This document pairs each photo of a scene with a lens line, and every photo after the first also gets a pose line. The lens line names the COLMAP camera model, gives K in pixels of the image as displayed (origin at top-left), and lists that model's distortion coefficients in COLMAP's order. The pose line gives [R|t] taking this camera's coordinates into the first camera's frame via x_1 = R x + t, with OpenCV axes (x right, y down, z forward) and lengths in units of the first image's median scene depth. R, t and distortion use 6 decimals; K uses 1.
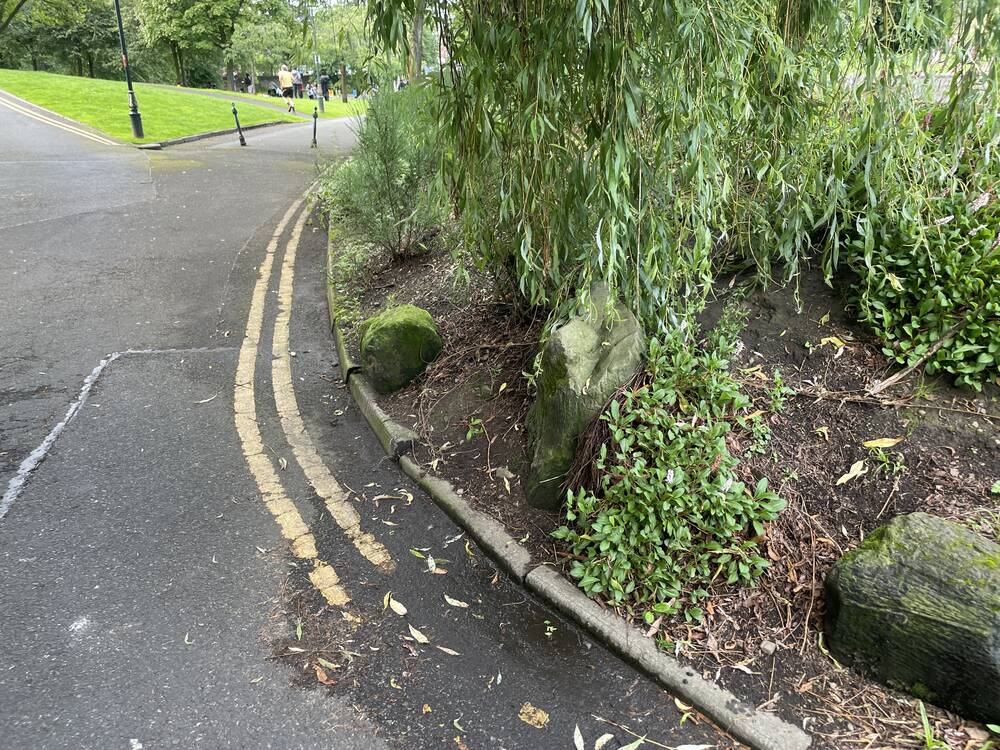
lens RADIAL K [[725.6, 0, 500.0], [0, 725.6, 375.0], [0, 0, 1]] dist [0.040718, -0.074180]
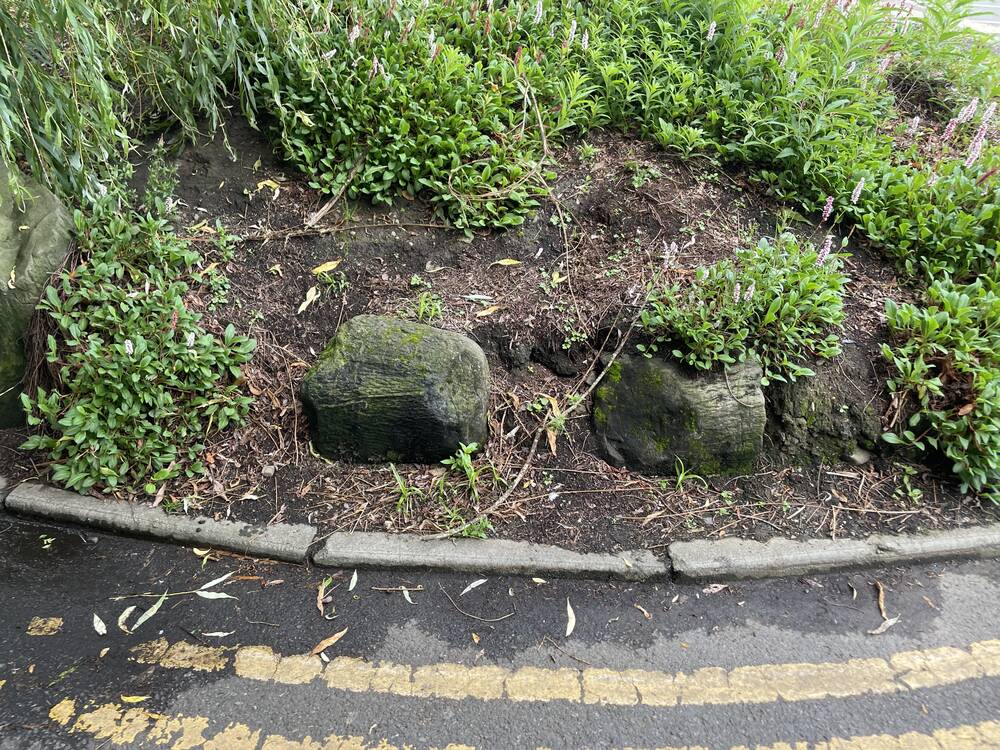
lens RADIAL K [[725.6, 0, 500.0], [0, 725.6, 375.0], [0, 0, 1]] dist [0.040718, -0.074180]
pose [[0.795179, -0.295128, 0.529707, 0.095892], [0.208661, 0.953393, 0.217951, 0.062957], [-0.569342, -0.062781, 0.819700, -0.073504]]
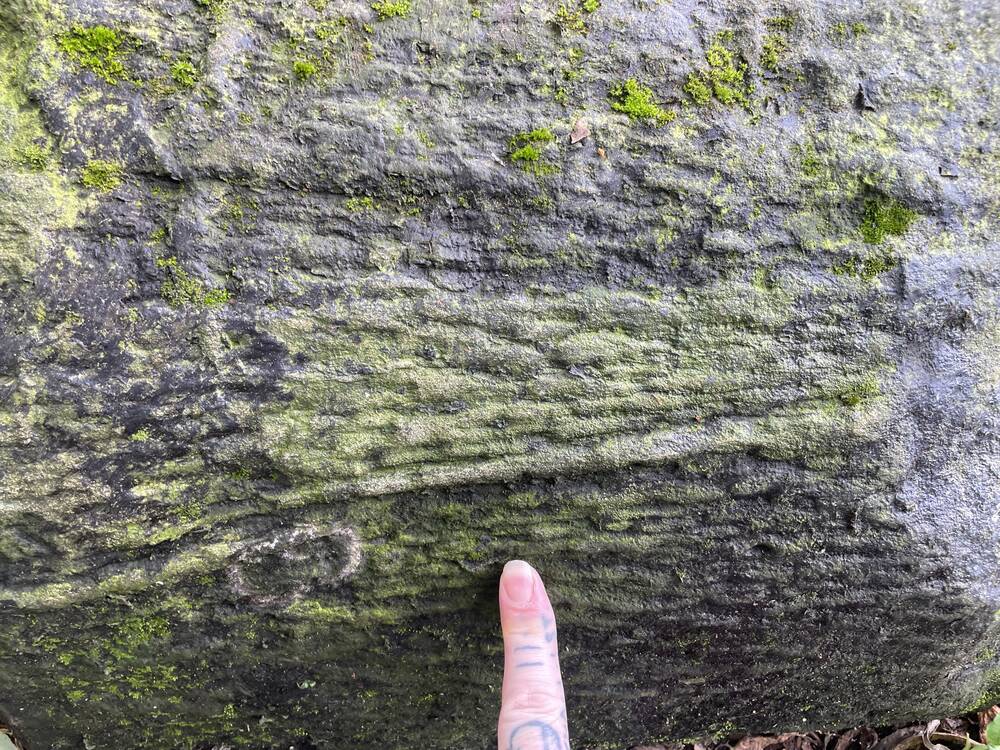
lens RADIAL K [[725.6, 0, 500.0], [0, 725.6, 375.0], [0, 0, 1]] dist [0.040718, -0.074180]
pose [[0.666258, -0.501685, 0.551736, 0.419748], [0.254500, 0.848419, 0.464129, 0.203760], [-0.700950, -0.168813, 0.692944, 0.724224]]
